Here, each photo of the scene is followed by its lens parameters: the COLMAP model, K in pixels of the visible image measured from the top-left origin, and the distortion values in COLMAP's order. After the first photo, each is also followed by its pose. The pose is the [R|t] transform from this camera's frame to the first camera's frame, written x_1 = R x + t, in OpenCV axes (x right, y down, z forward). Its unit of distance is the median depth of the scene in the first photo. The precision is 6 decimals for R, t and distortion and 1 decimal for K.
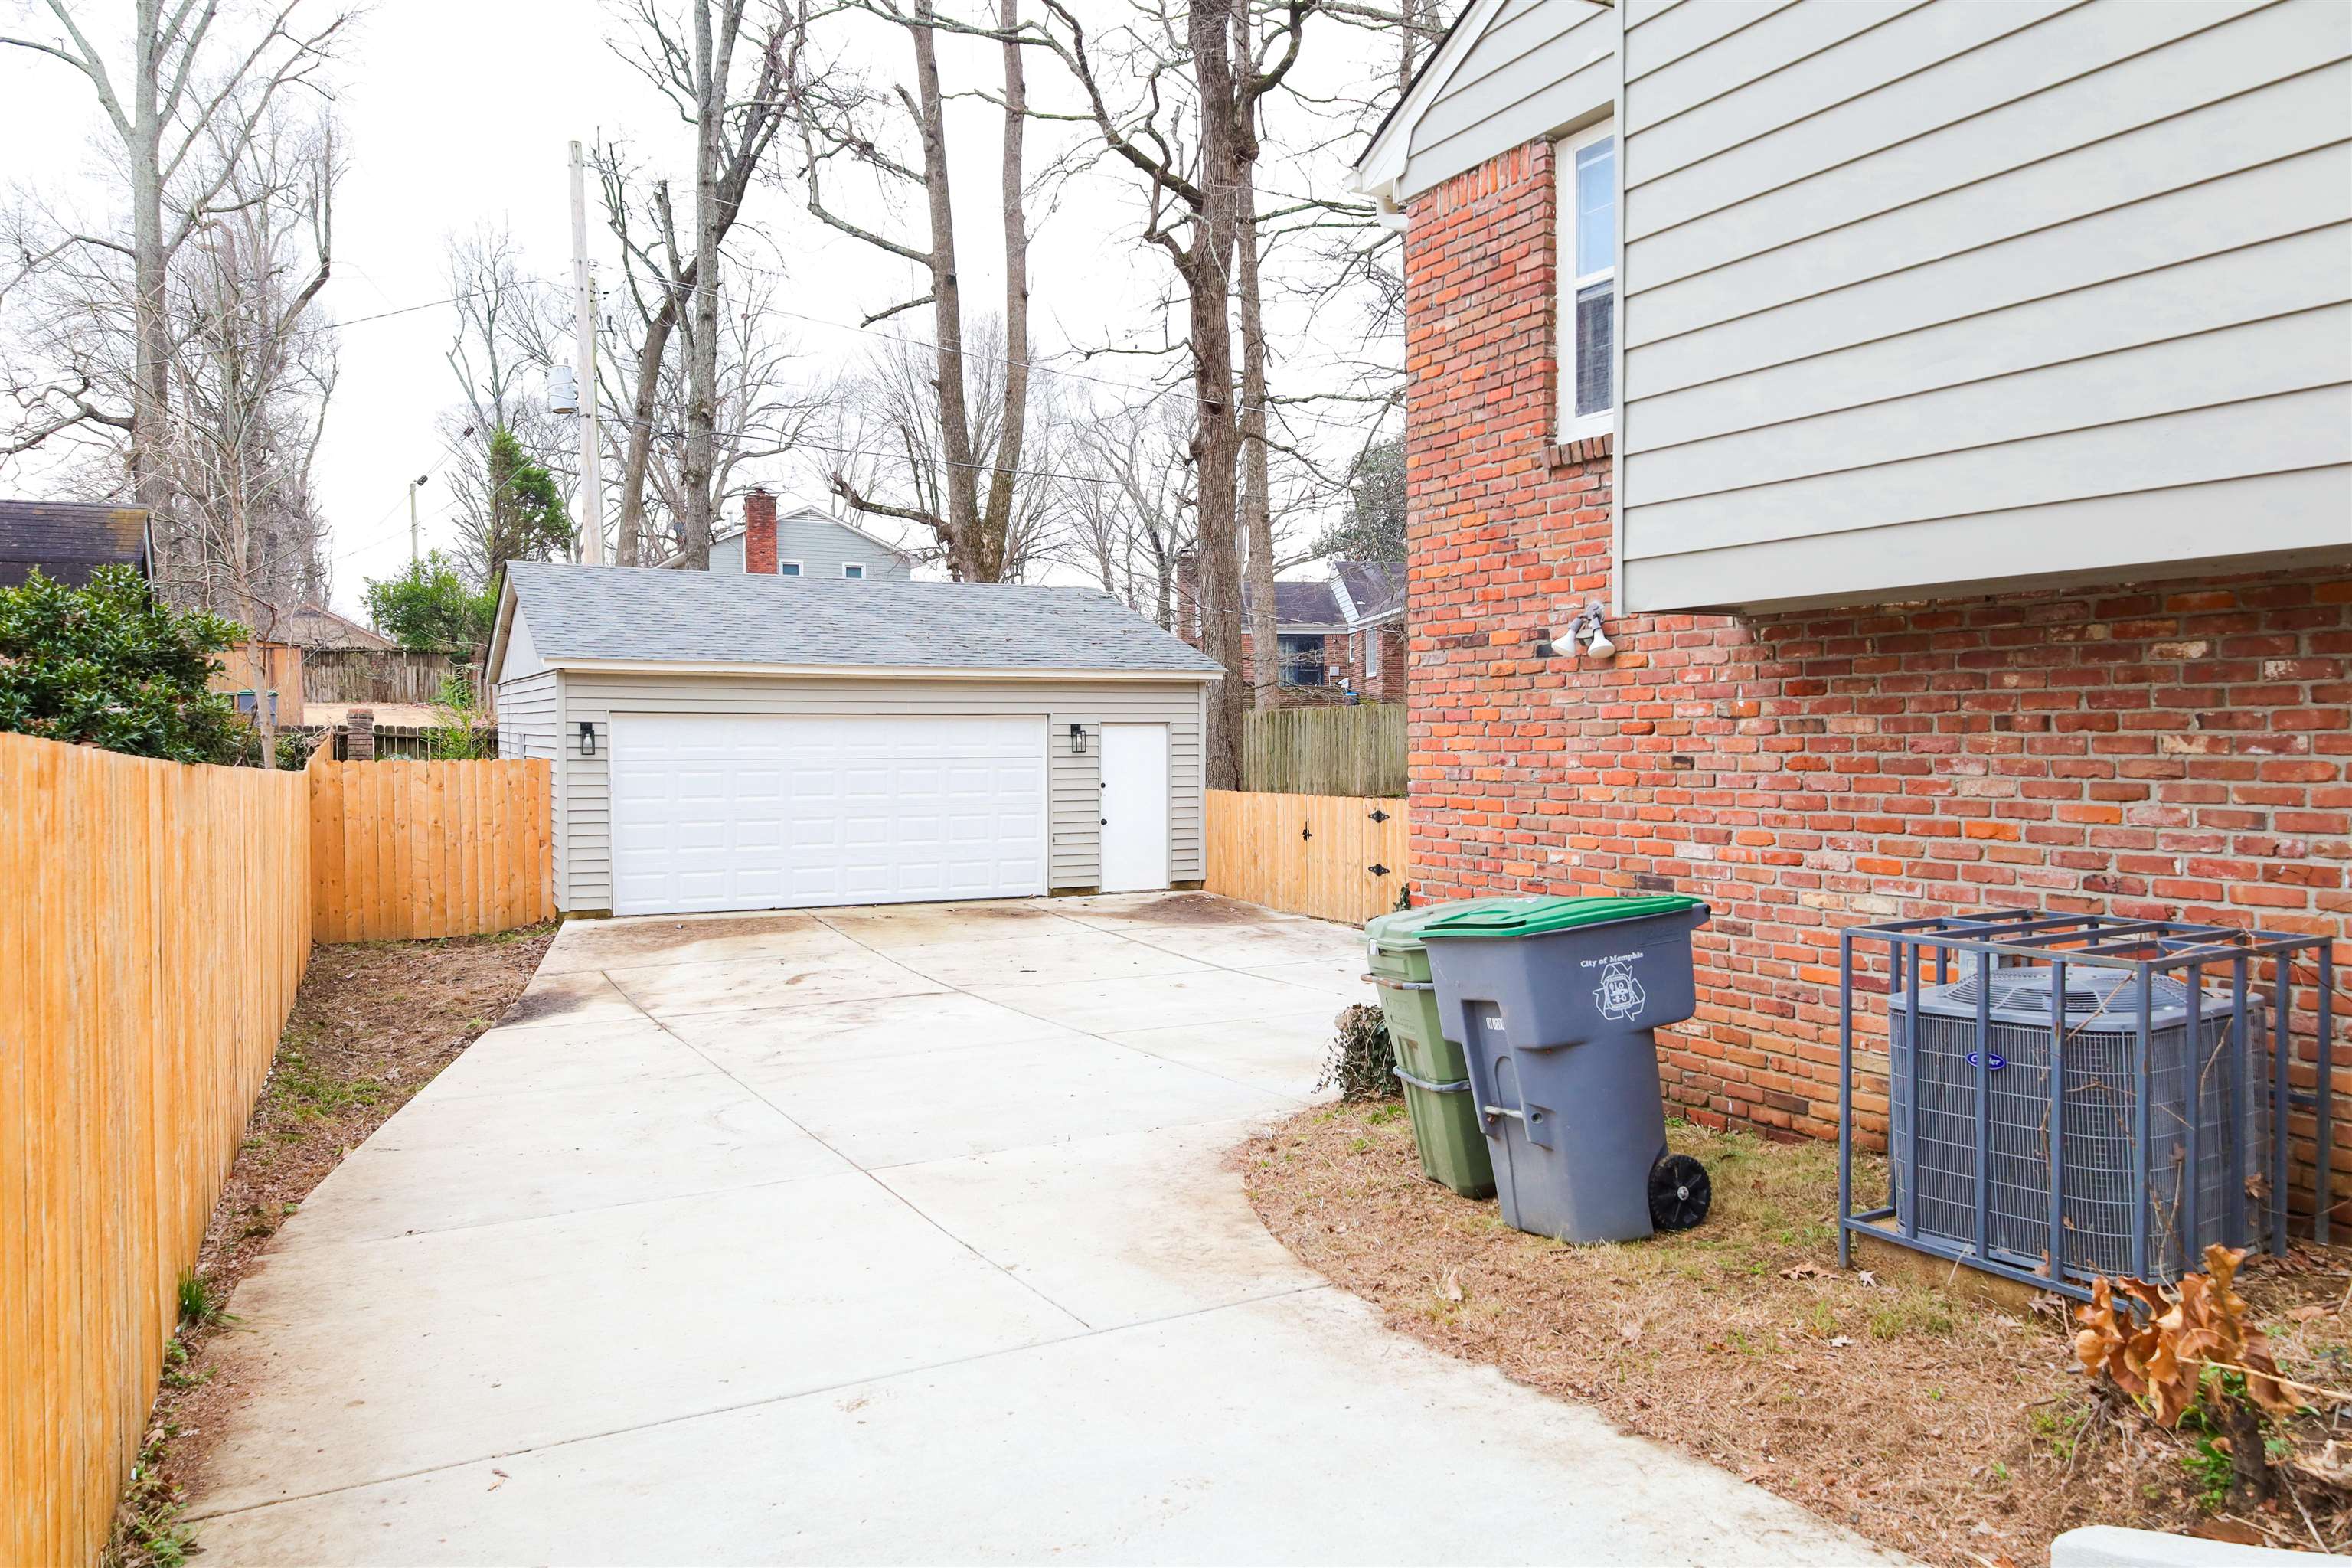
lens RADIAL K [[1602.3, 0, 1169.3], [0, 1602.3, 780.1], [0, 0, 1]] dist [-0.024594, 0.001282]
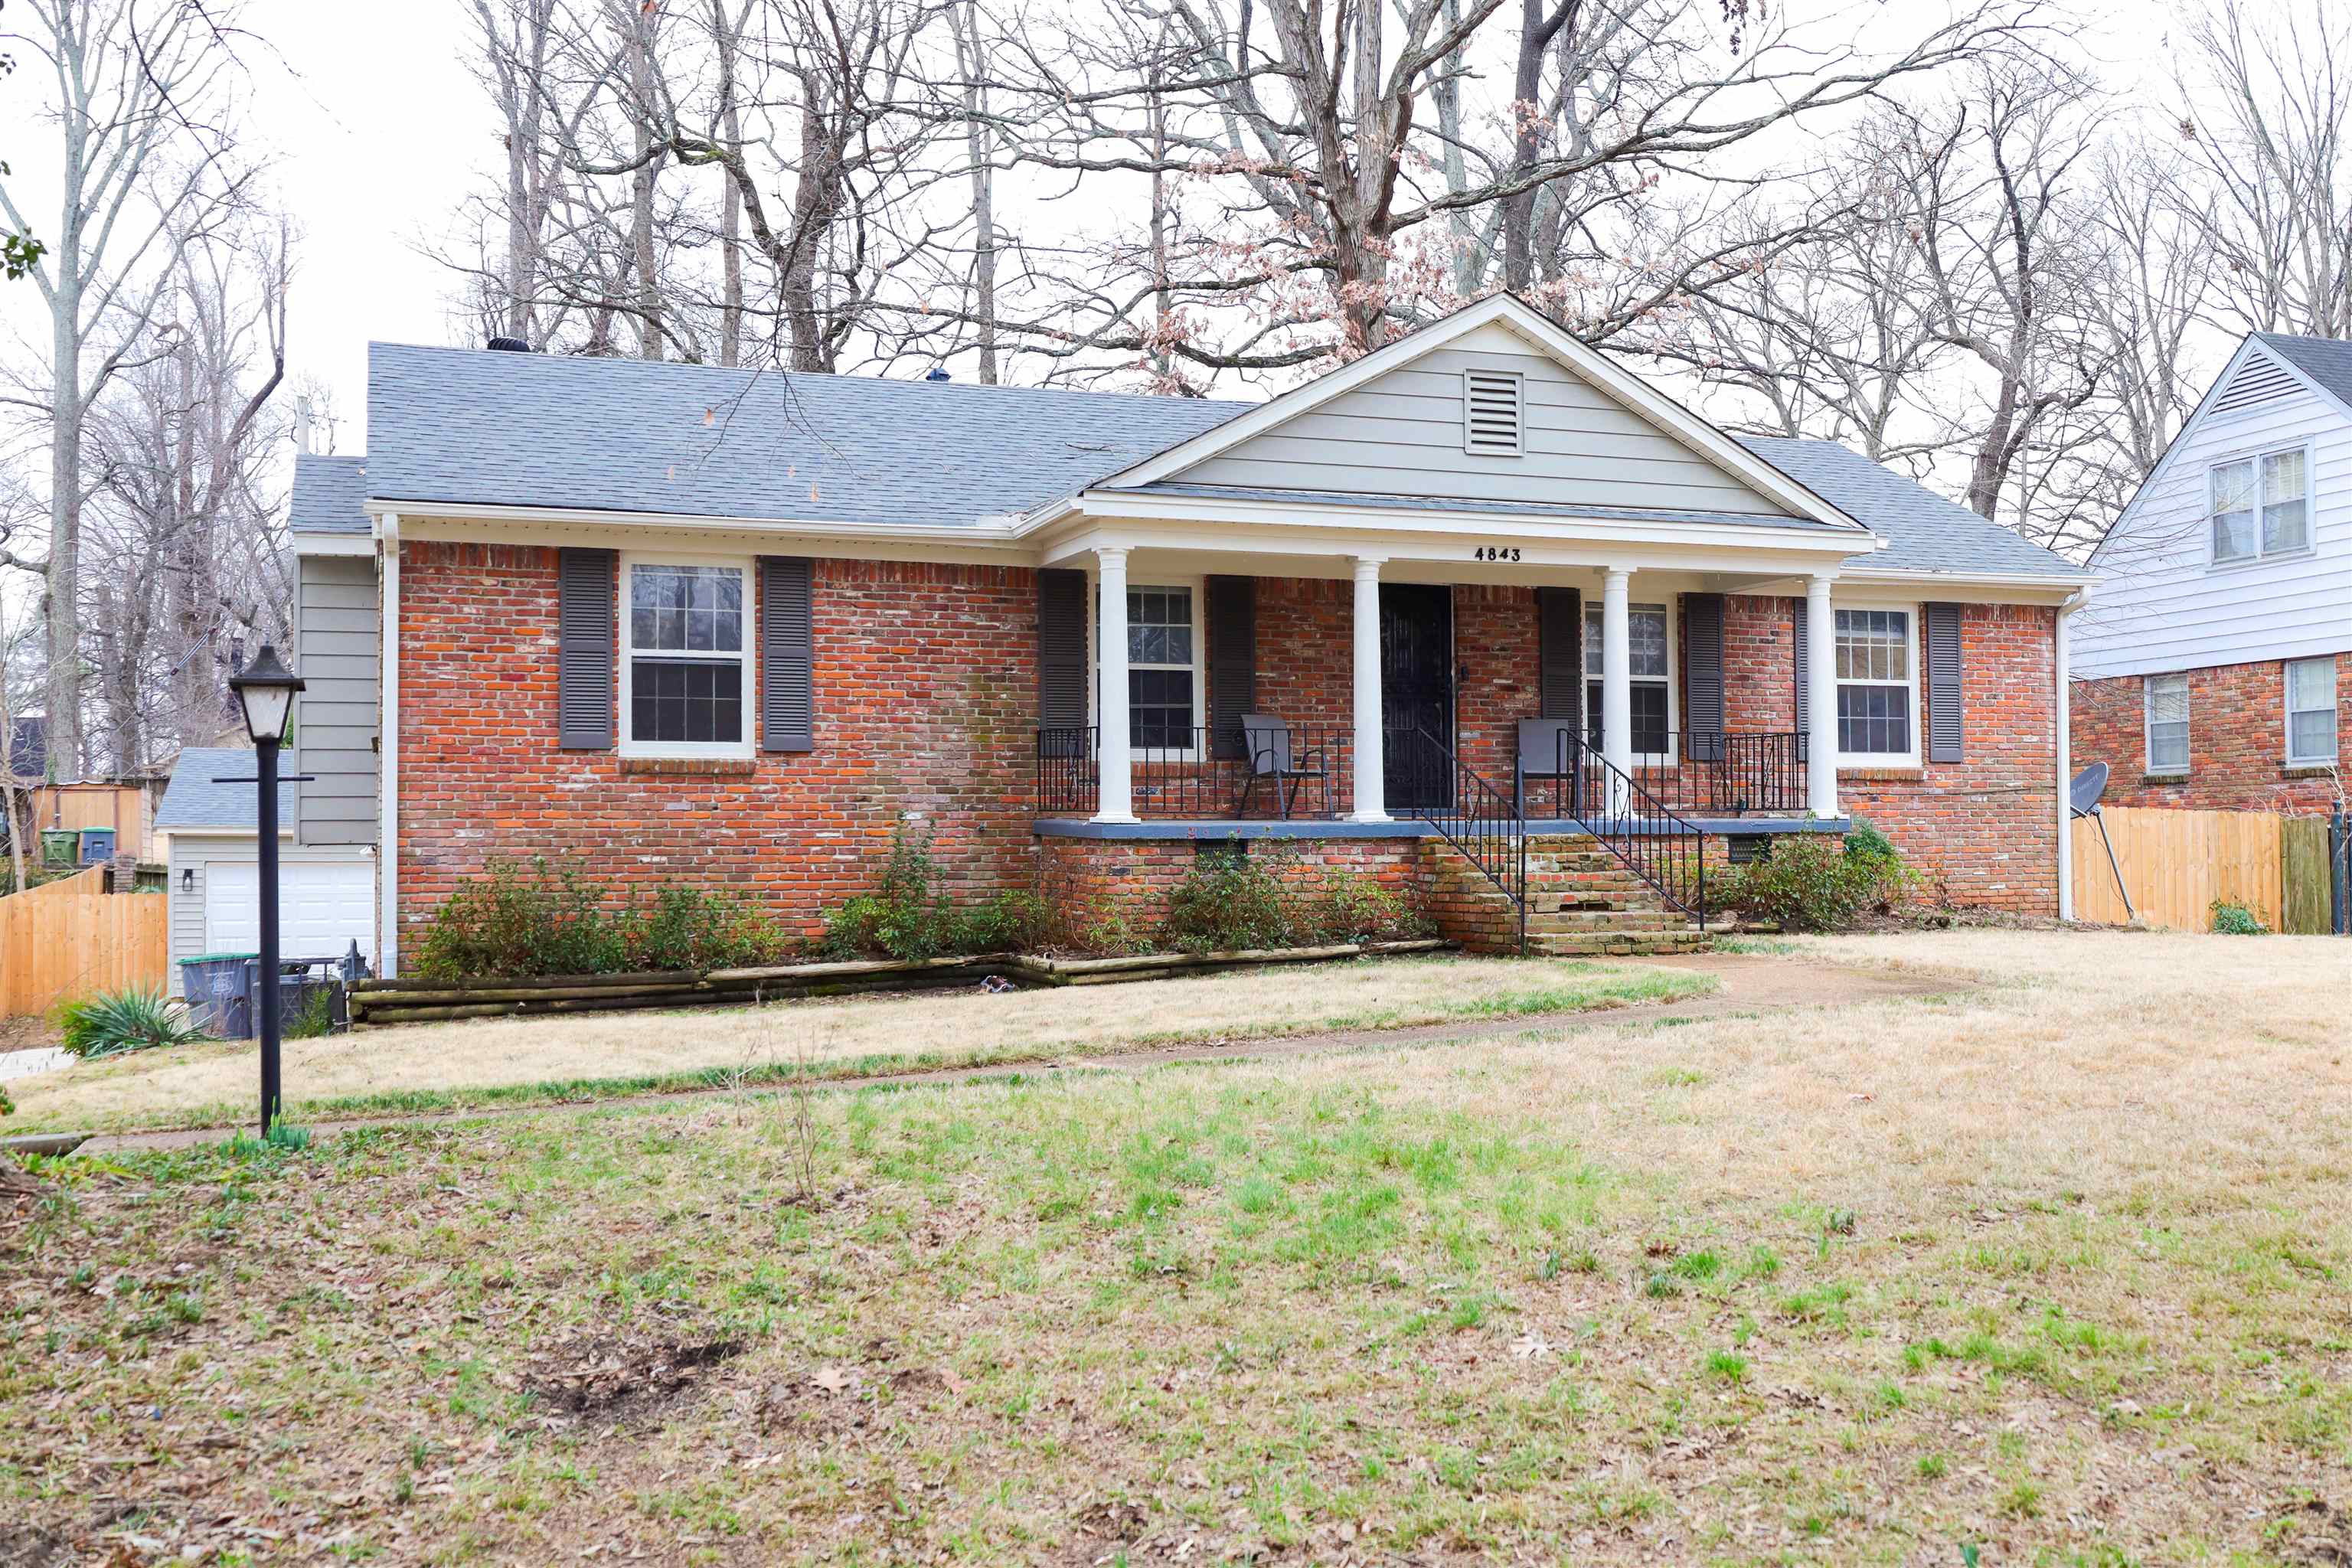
lens RADIAL K [[2247.6, 0, 1176.8], [0, 2247.6, 785.4], [0, 0, 1]] dist [-0.023799, 0.000000]
pose [[0.987945, 0.002299, -0.154791, 0.320086], [-0.012004, 0.998017, -0.061789, 0.001513], [0.154342, 0.062902, 0.986013, -0.341113]]
